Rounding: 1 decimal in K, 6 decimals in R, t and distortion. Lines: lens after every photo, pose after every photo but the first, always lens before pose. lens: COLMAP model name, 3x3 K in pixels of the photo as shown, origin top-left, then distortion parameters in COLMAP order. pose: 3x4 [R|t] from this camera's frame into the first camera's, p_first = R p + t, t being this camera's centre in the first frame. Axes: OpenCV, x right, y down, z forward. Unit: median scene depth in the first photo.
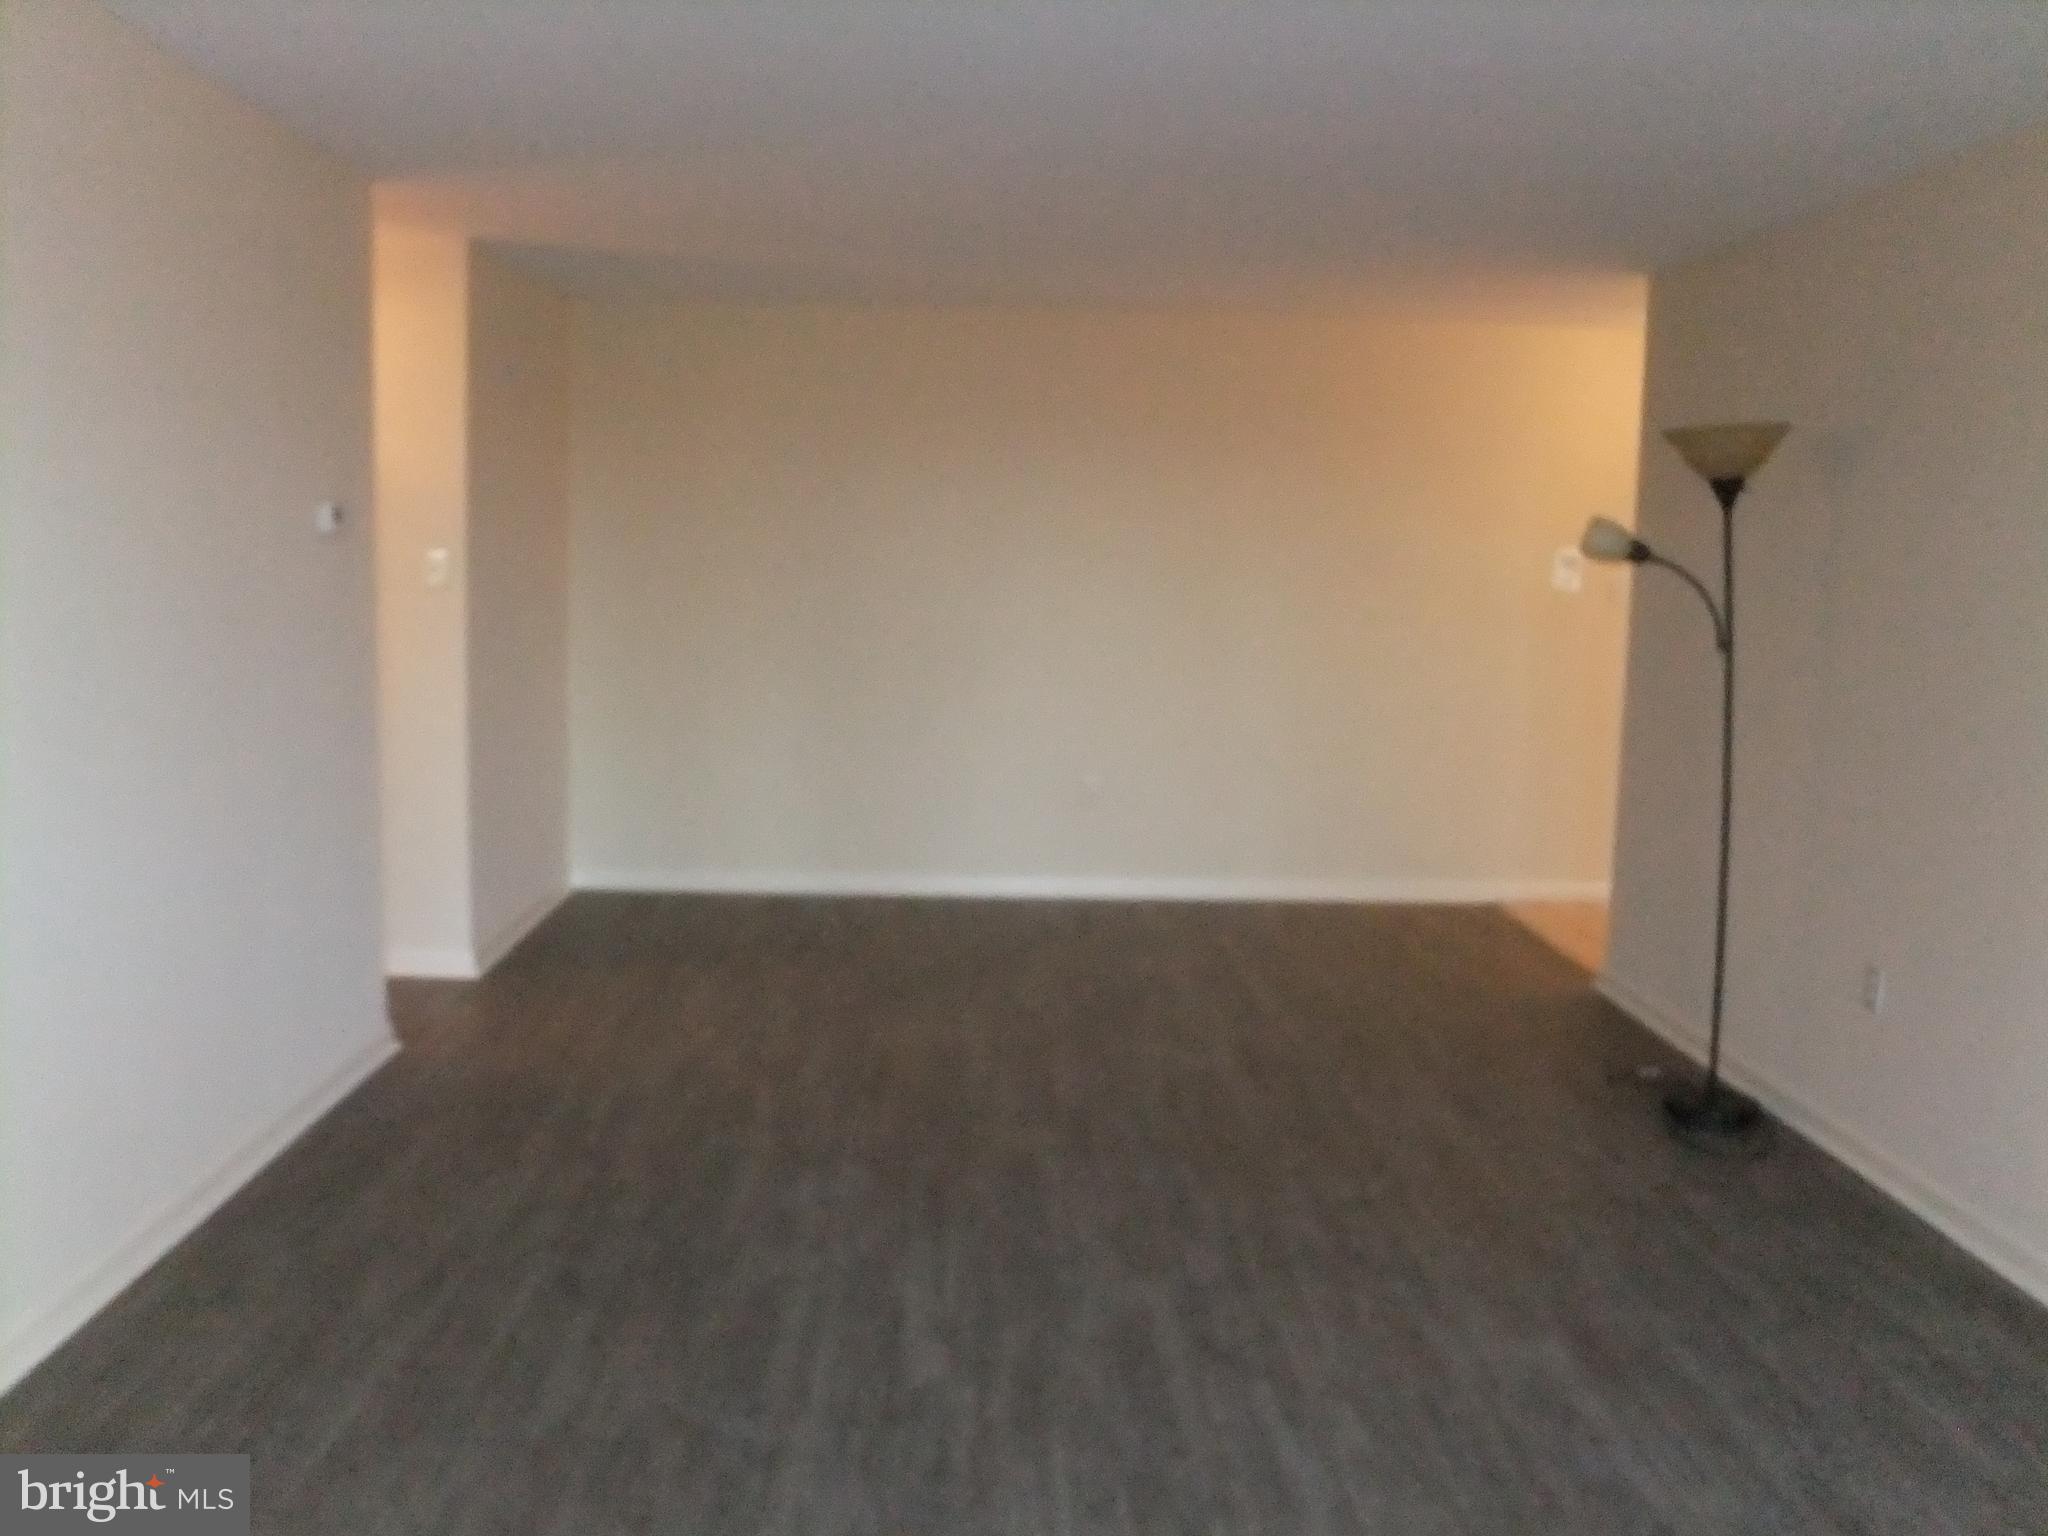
lens RADIAL K [[1800.2, 0, 1024.0], [0, 1800.2, 768.0], [0, 0, 1]] dist [-0.134710, 0.144192]
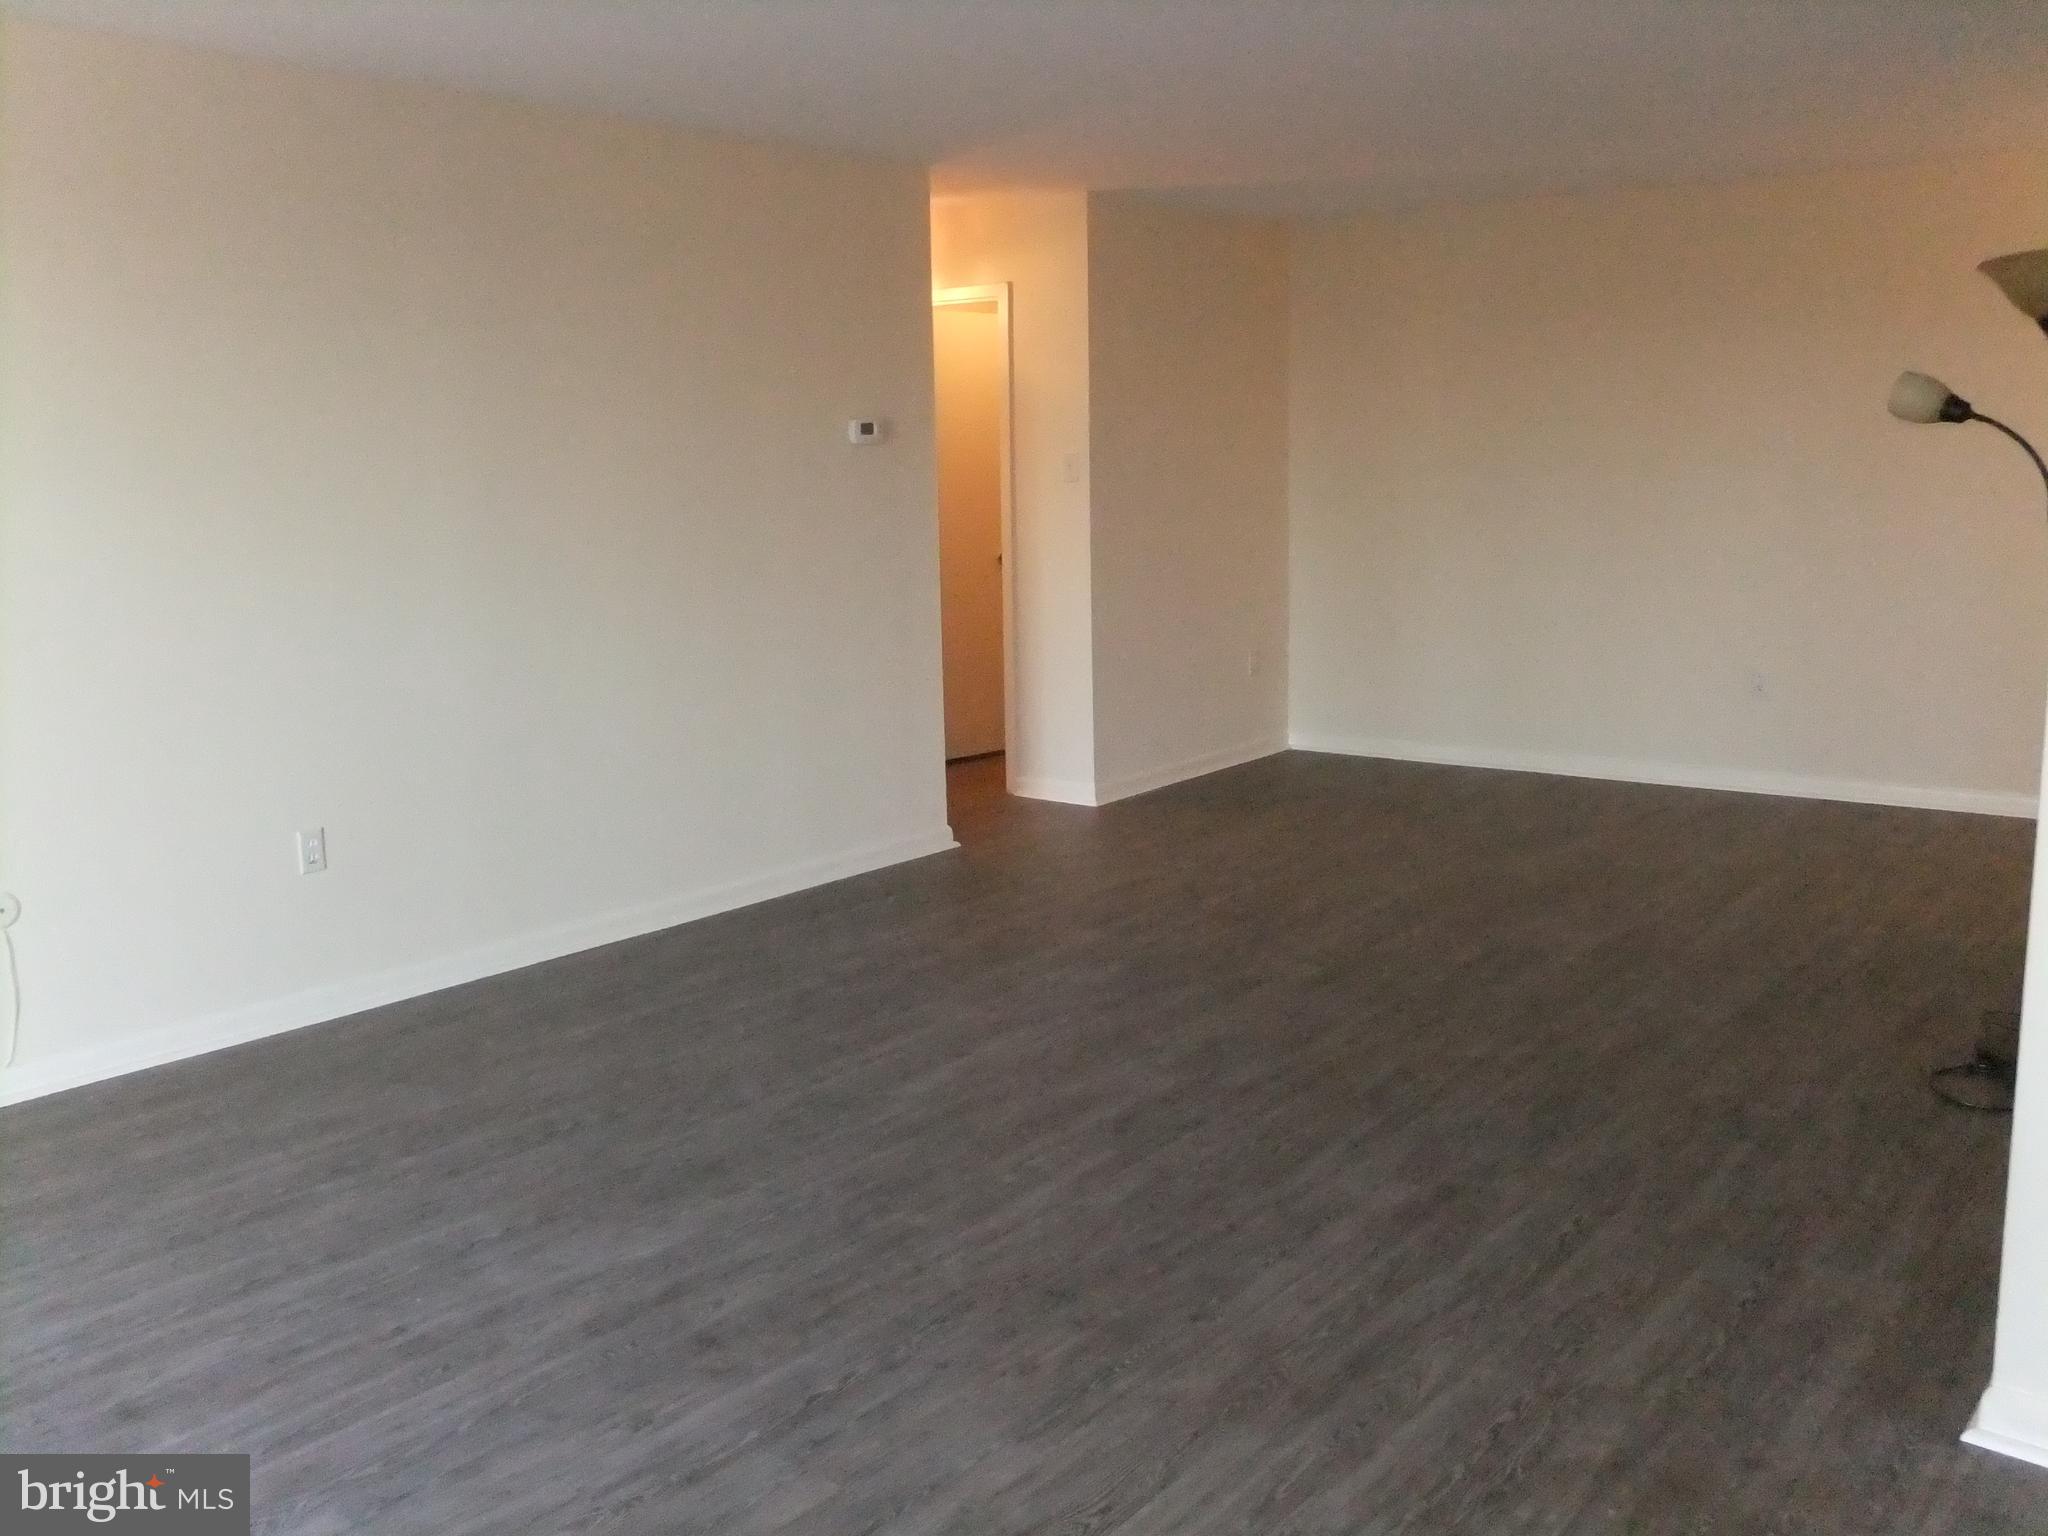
lens RADIAL K [[1800.2, 0, 1024.0], [0, 1800.2, 768.0], [0, 0, 1]] dist [-0.134710, 0.144192]
pose [[0.786811, 0.082349, -0.611676, 0.534814], [-0.048048, 0.996224, 0.072314, 0.013375], [0.615321, -0.027508, 0.787796, 0.041434]]
